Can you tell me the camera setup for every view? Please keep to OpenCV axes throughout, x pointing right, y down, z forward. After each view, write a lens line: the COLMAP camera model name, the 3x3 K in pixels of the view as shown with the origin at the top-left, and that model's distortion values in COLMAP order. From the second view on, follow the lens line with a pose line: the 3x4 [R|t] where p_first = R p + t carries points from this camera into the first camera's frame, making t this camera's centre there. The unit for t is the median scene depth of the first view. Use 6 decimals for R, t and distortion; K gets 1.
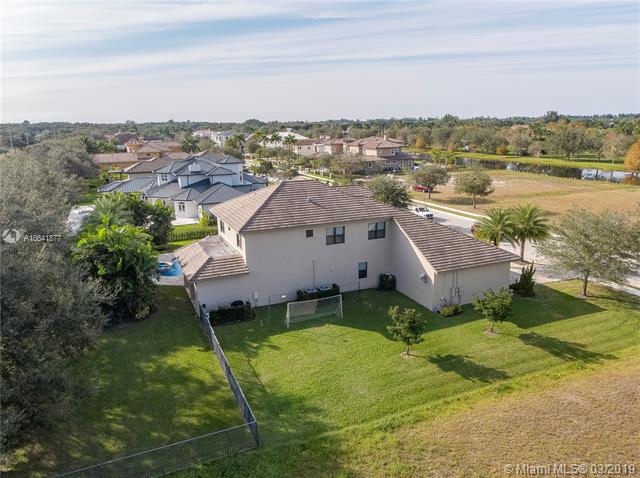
lens RADIAL K [[457.3, 0, 320.0], [0, 457.3, 239.0], [0, 0, 1]] dist [0.004310, 0.000077]
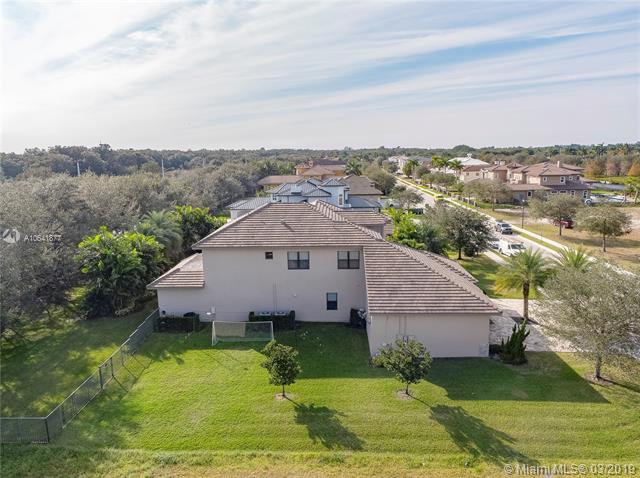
lens RADIAL K [[457.3, 0, 320.0], [0, 457.3, 239.0], [0, 0, 1]] dist [0.004310, 0.000077]
pose [[0.904145, 0.079513, -0.419760, 0.515293], [-0.102111, 0.994271, -0.031603, -0.029134], [0.414843, 0.071436, 0.907085, 0.159416]]
